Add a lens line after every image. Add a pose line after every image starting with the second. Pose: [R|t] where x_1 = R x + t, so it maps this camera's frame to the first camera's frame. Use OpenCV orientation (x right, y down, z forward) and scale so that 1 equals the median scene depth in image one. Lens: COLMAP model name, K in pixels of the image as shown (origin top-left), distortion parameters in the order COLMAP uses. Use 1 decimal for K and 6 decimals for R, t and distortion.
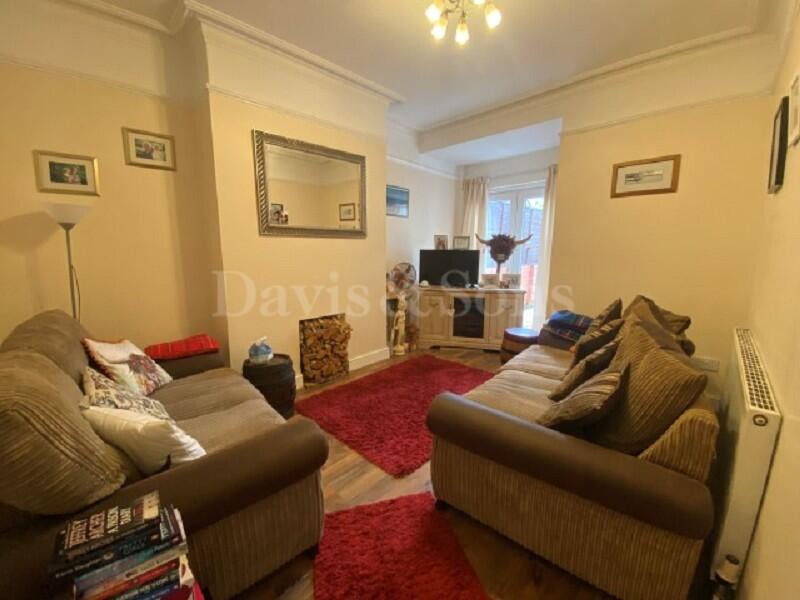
lens RADIAL K [[339.2, 0, 403.9], [0, 339.2, 314.4], [0, 0, 1]] dist [-0.000431, -0.023625]
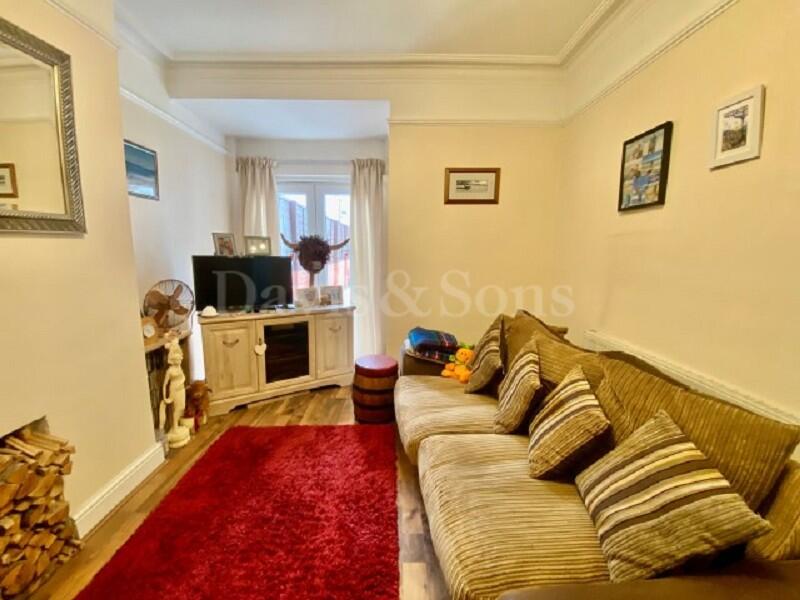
lens RADIAL K [[322.6, 0, 400.0], [0, 322.6, 300.0], [0, 0, 1]] dist [0.016789, -0.019476]
pose [[0.705914, -0.101724, 0.700955, -0.106217], [0.119564, 0.992545, 0.023630, -0.086487], [-0.698133, 0.067128, 0.712814, 0.350266]]
